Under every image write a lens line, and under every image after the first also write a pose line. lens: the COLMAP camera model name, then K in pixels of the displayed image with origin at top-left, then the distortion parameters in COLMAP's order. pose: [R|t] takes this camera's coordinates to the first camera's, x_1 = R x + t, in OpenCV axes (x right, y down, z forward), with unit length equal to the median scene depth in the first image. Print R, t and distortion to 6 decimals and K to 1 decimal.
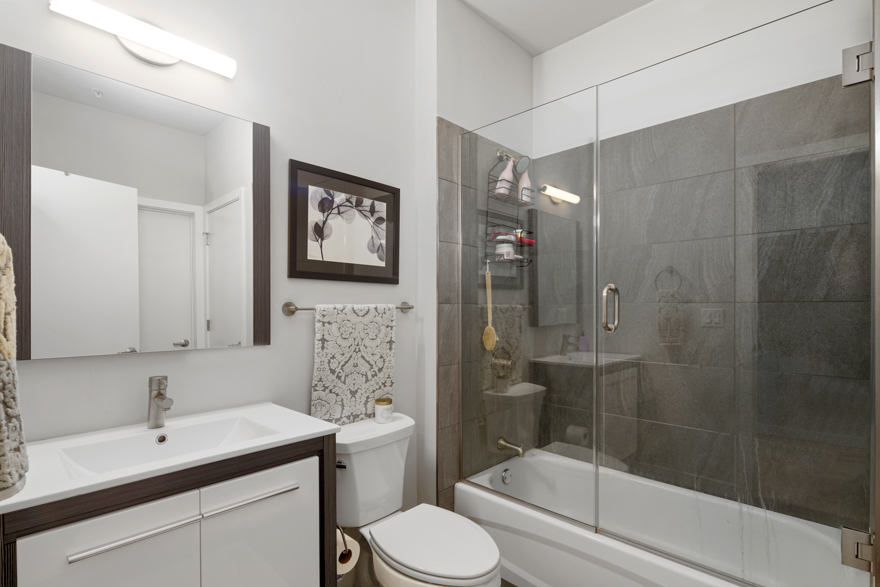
lens RADIAL K [[427.9, 0, 437.4], [0, 427.9, 311.2], [0, 0, 1]] dist [-0.000804, -0.000873]
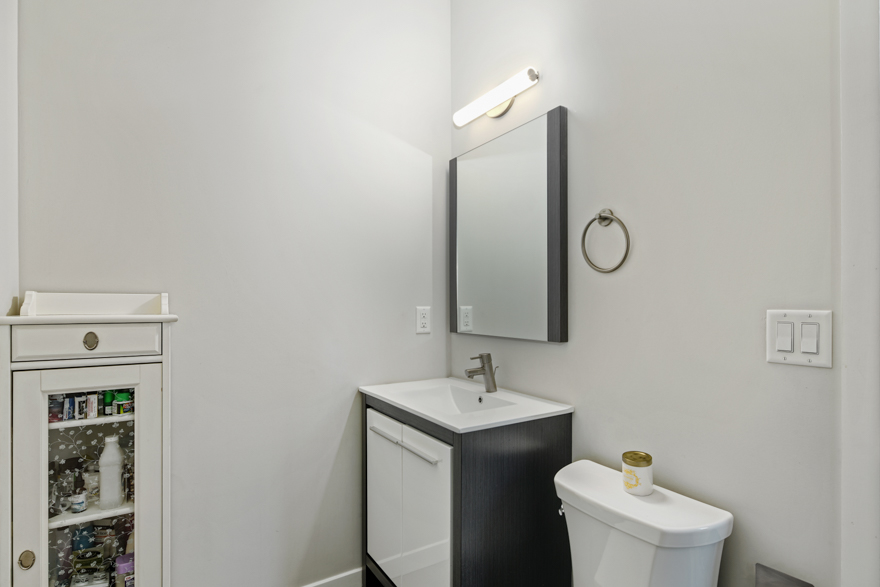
lens RADIAL K [[427.9, 0, 437.4], [0, 427.9, 311.2], [0, 0, 1]] dist [-0.000804, -0.000873]
pose [[-0.221005, 0.006832, -0.975249, 0.584556], [-0.003914, 0.999961, 0.007892, 0.005408], [0.975265, 0.005562, -0.220969, 0.966889]]
